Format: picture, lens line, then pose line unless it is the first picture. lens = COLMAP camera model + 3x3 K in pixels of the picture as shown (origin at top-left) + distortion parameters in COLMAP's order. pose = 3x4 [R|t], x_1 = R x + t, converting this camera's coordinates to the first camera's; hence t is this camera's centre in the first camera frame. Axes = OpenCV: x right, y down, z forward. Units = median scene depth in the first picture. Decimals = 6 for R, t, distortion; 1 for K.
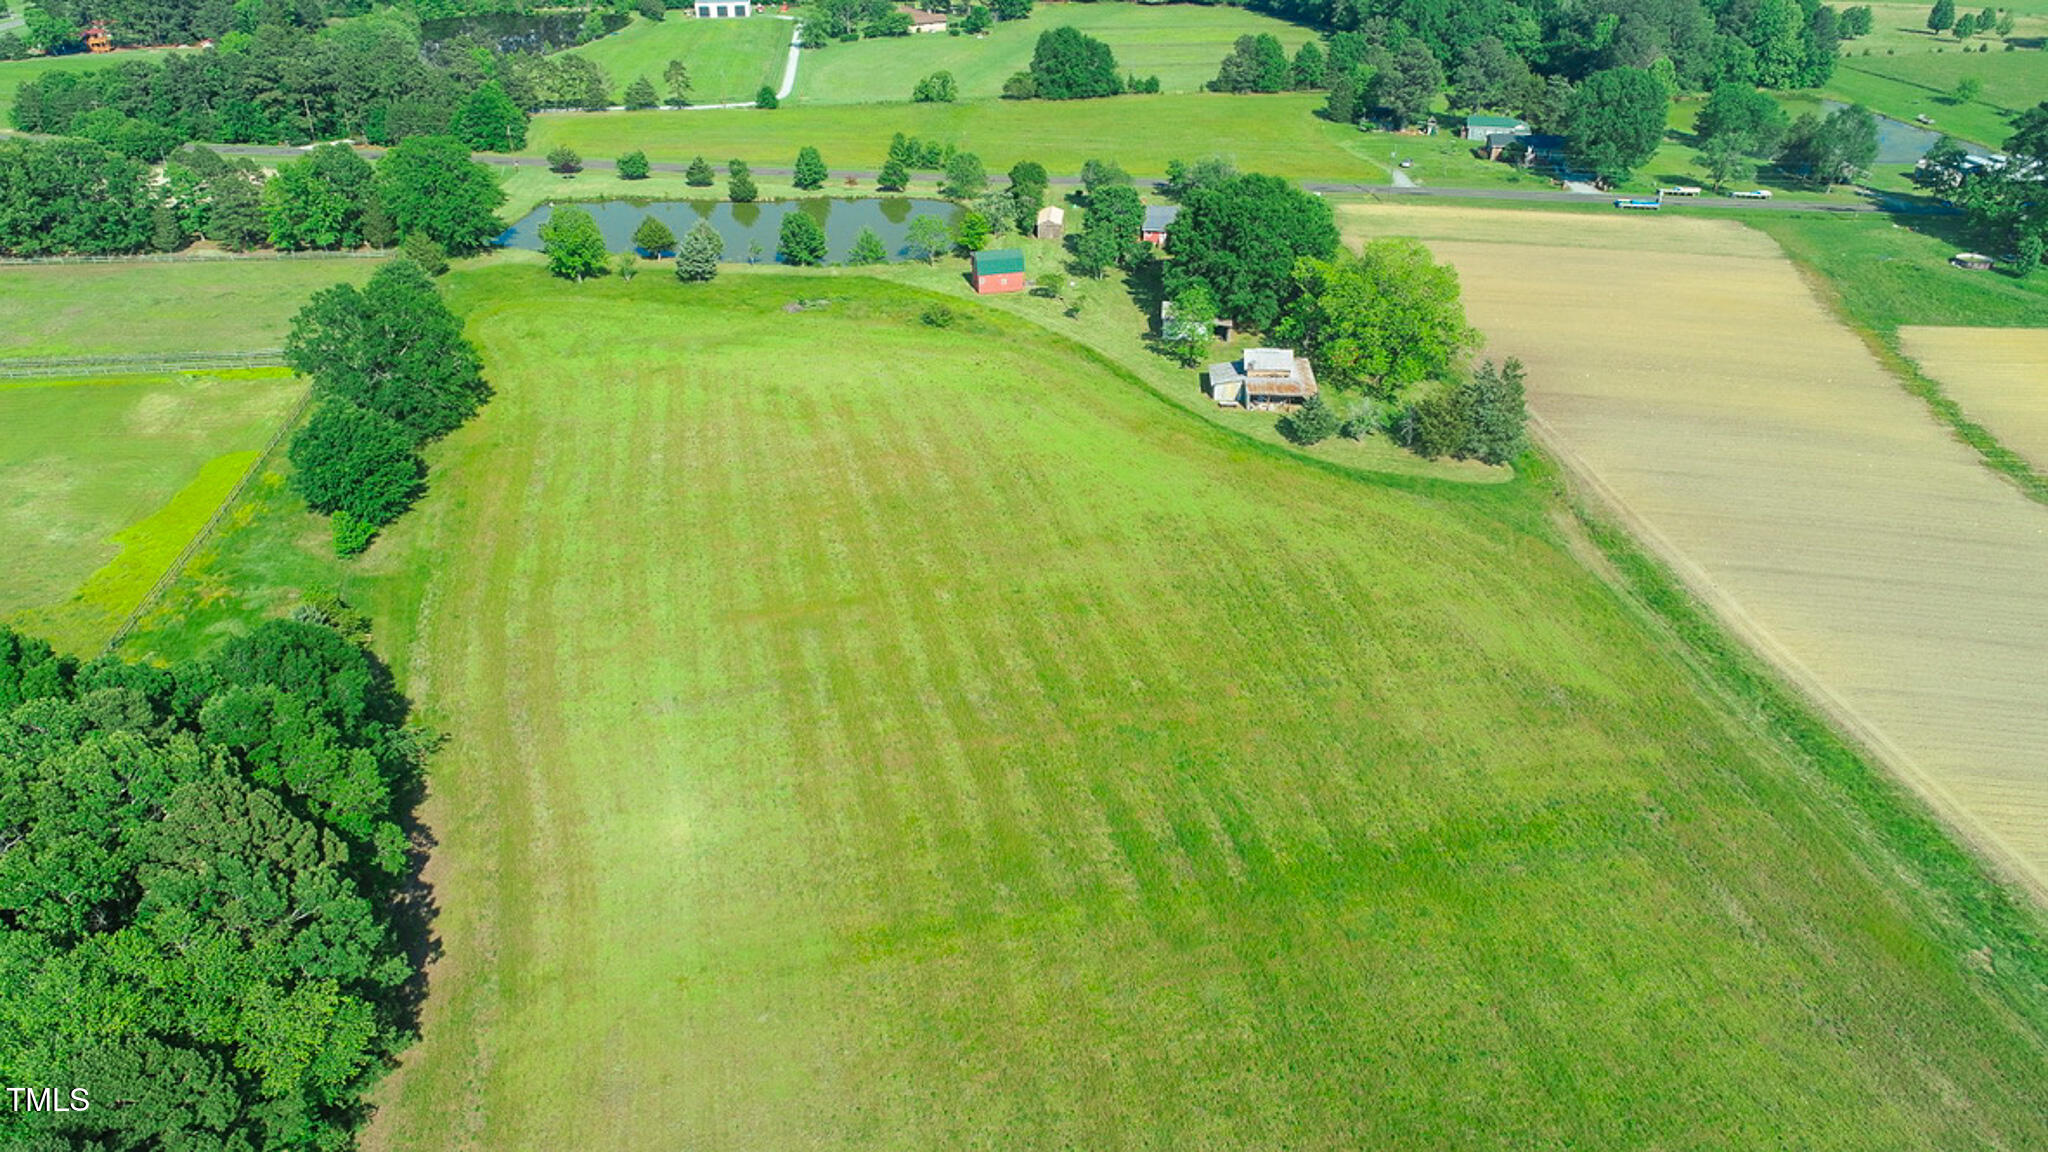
lens RADIAL K [[1378.6, 0, 1024.0], [0, 1378.6, 576.0], [0, 0, 1]] dist [-0.000967, 0.003056]
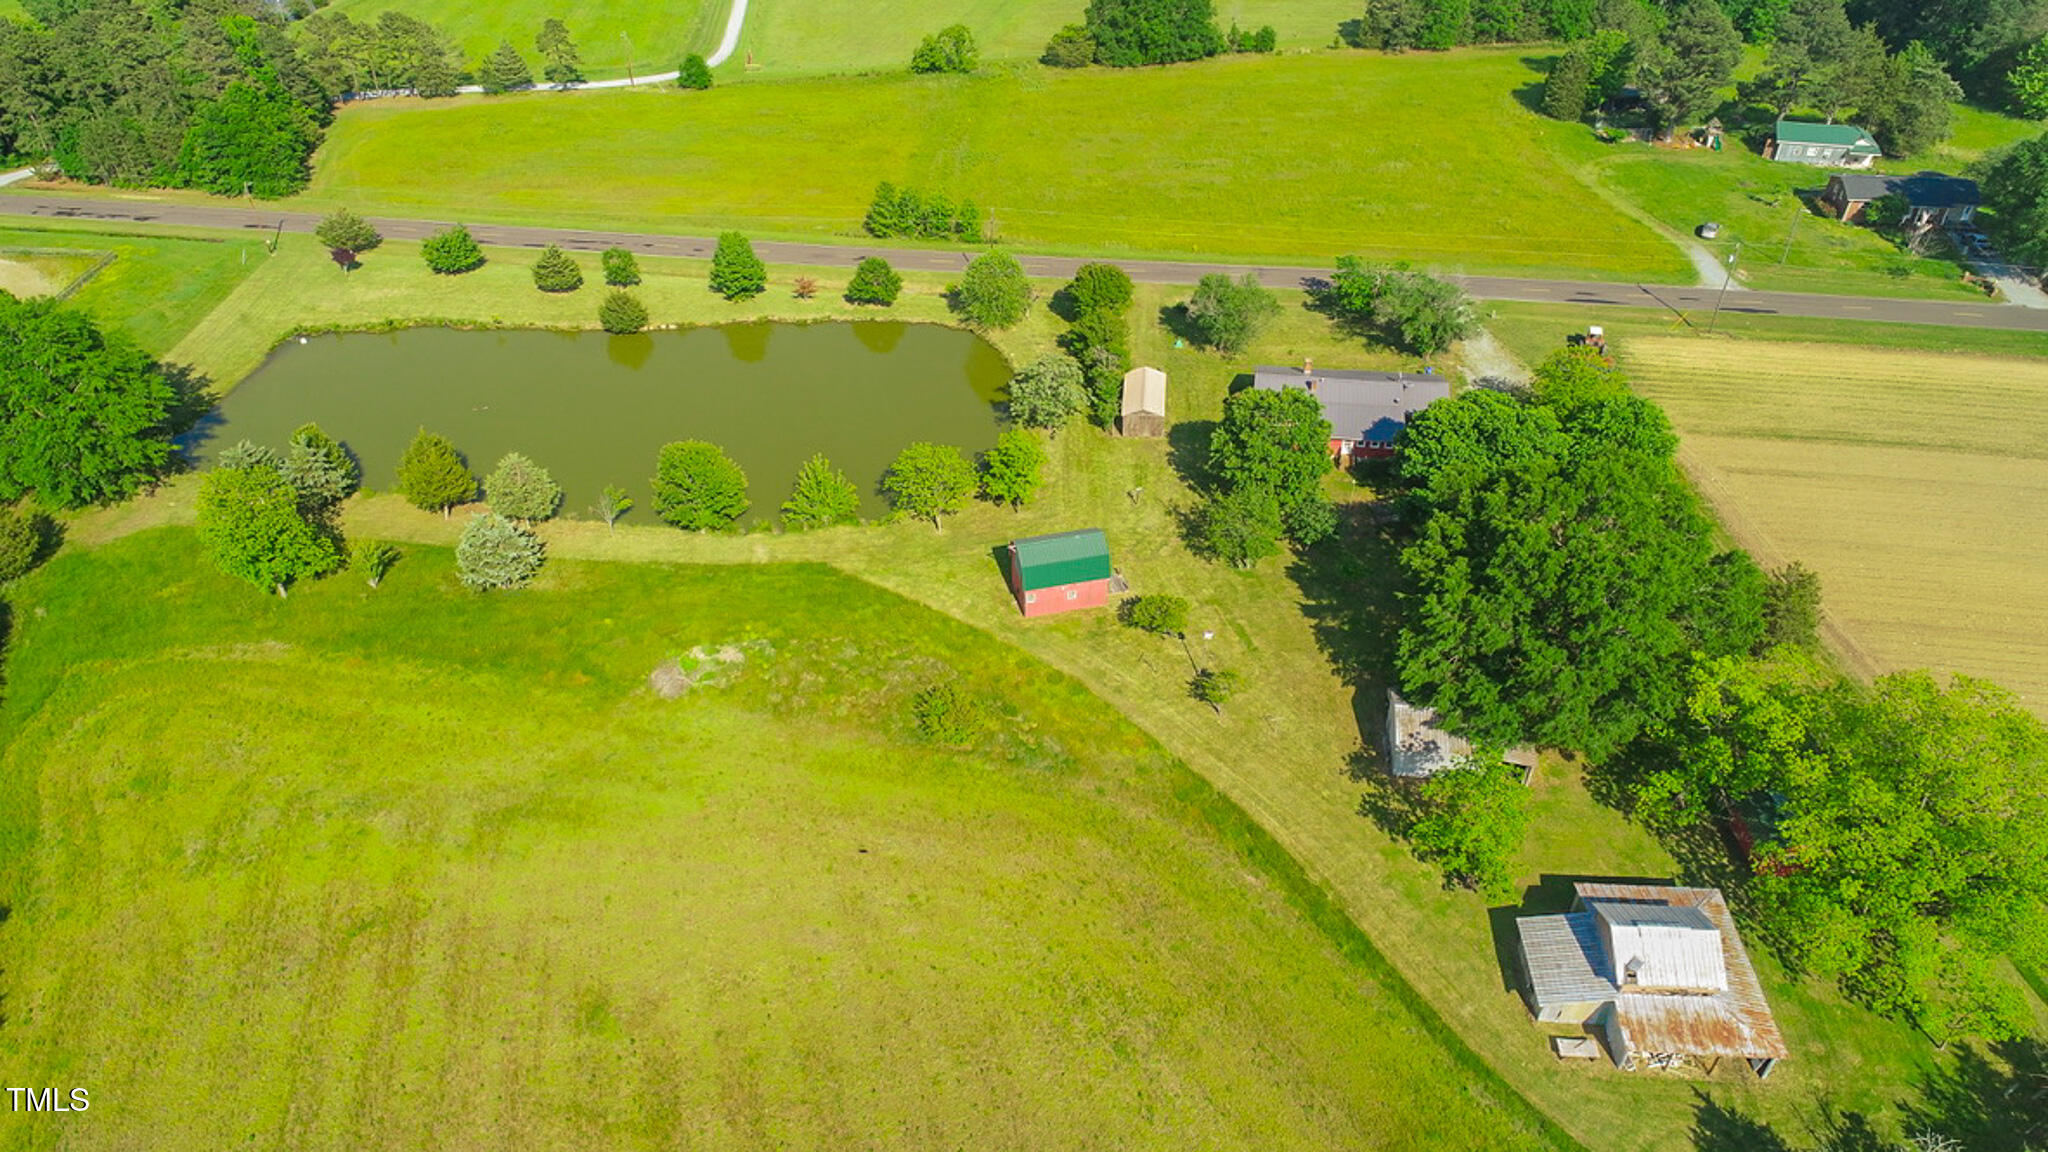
lens RADIAL K [[1378.6, 0, 1024.0], [0, 1378.6, 576.0], [0, 0, 1]] dist [-0.000967, 0.003056]
pose [[0.999910, 0.000778, -0.013380, -0.021568], [0.000882, 0.992336, 0.123565, -0.238382], [0.013374, -0.123565, 0.992246, 0.391694]]
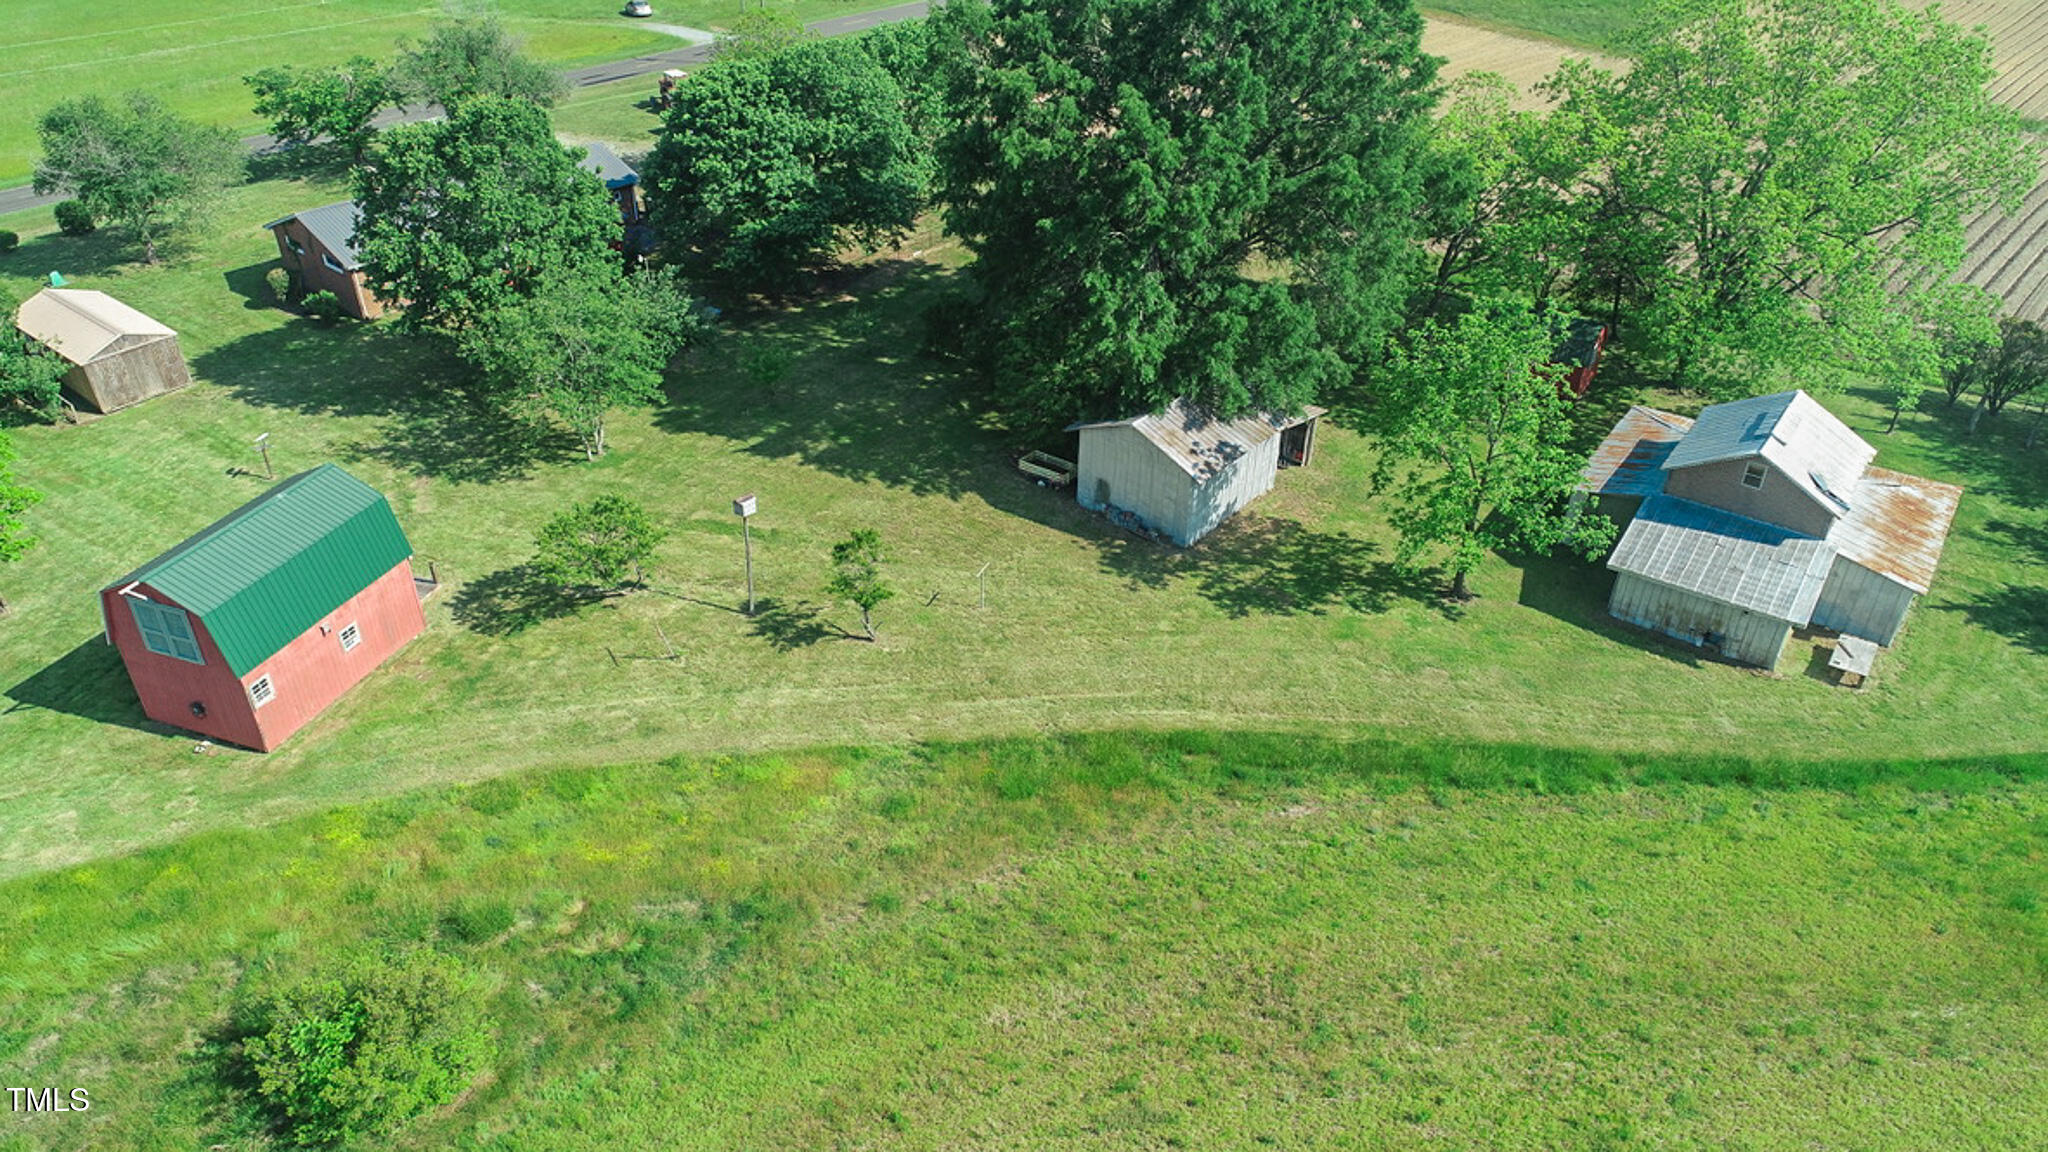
lens RADIAL K [[1378.6, 0, 1024.0], [0, 1378.6, 576.0], [0, 0, 1]] dist [-0.000967, 0.003056]
pose [[0.555524, -0.452103, 0.697851, -0.081809], [0.429527, 0.874648, 0.224716, -0.186738], [-0.711969, 0.174910, 0.680079, 0.652937]]
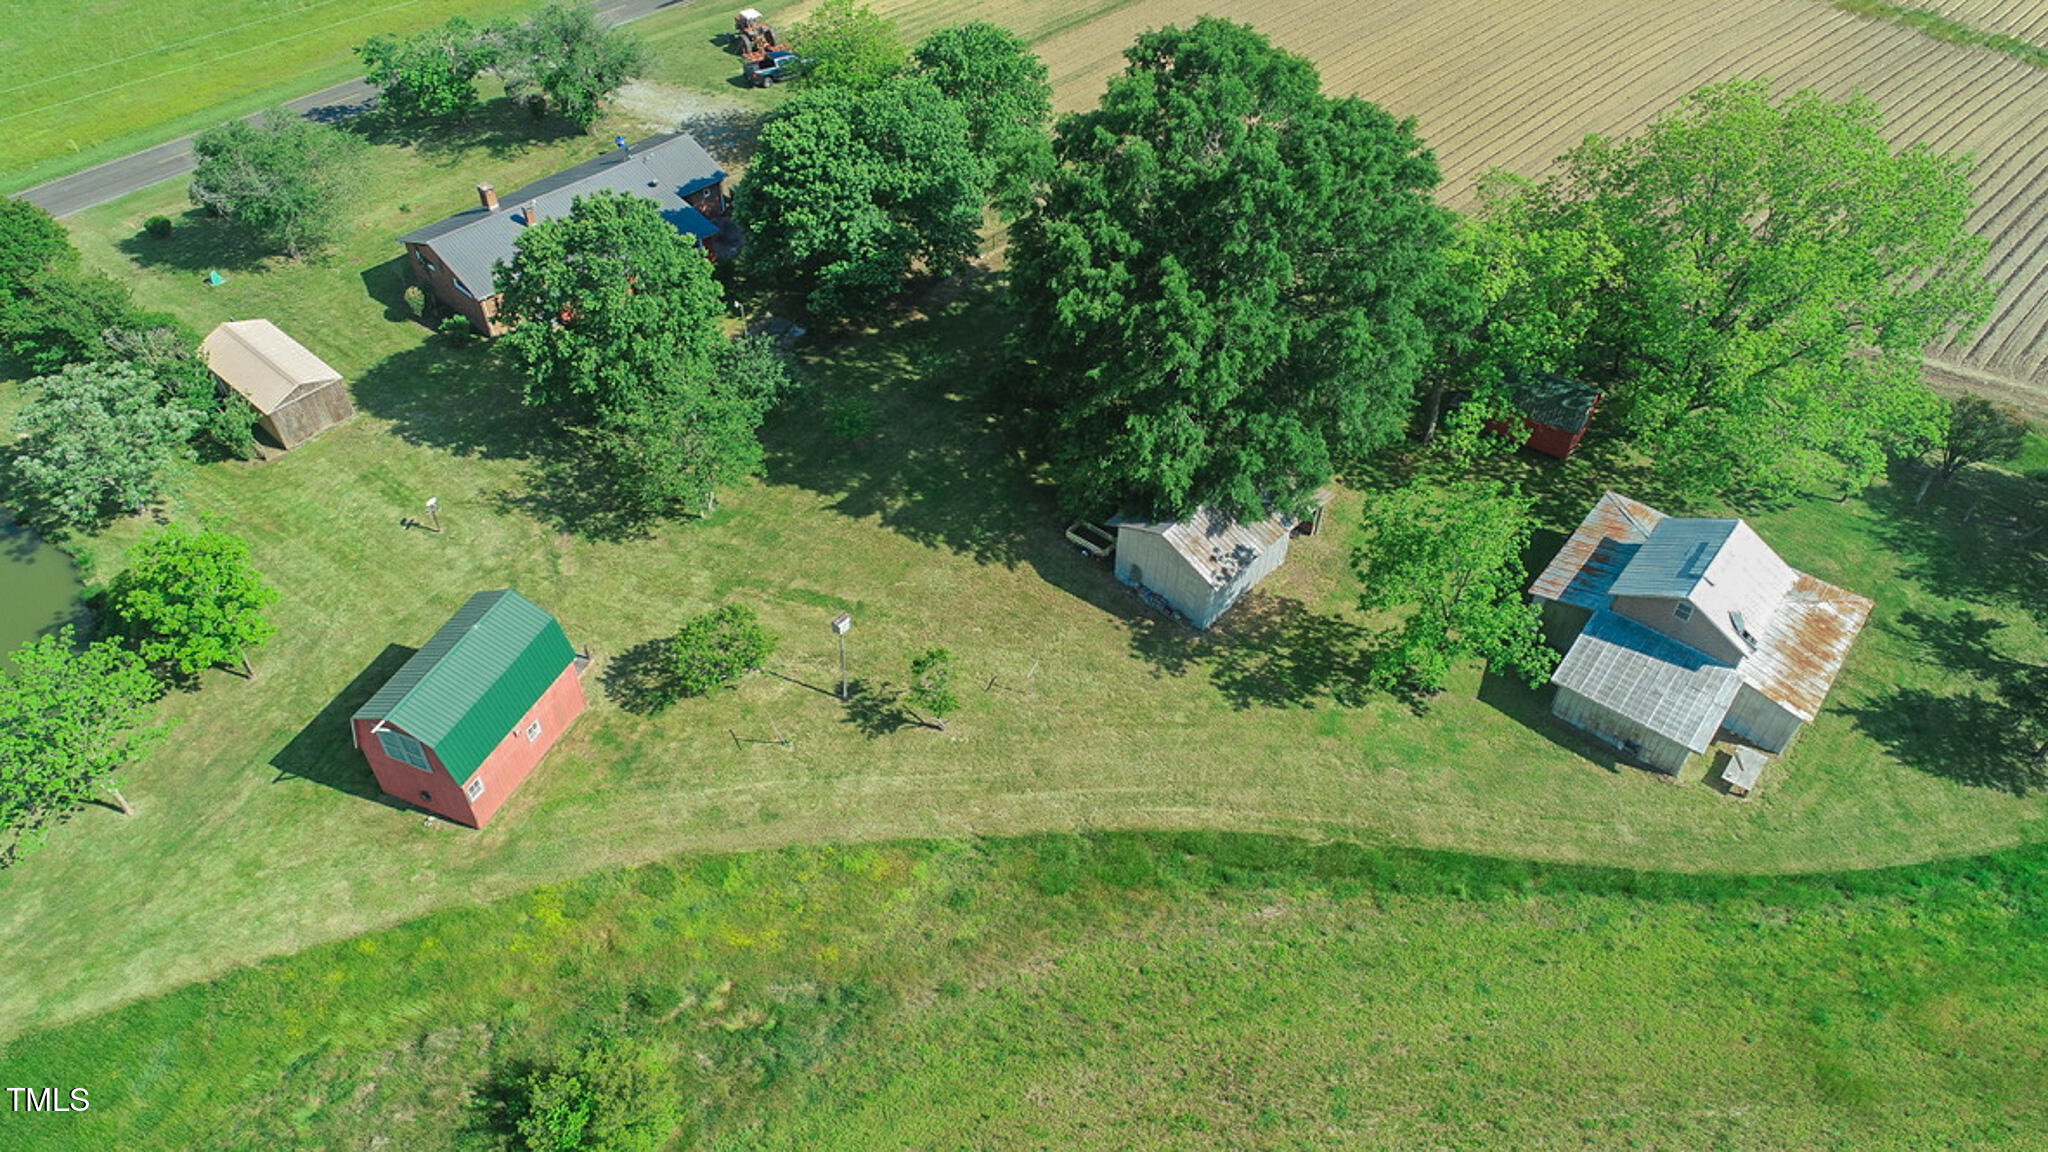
lens RADIAL K [[1378.6, 0, 1024.0], [0, 1378.6, 576.0], [0, 0, 1]] dist [-0.000967, 0.003056]
pose [[0.593309, -0.554091, 0.583925, -0.079790], [0.414425, 0.832129, 0.368528, -0.246099], [-0.690099, 0.023342, 0.723339, 0.618906]]
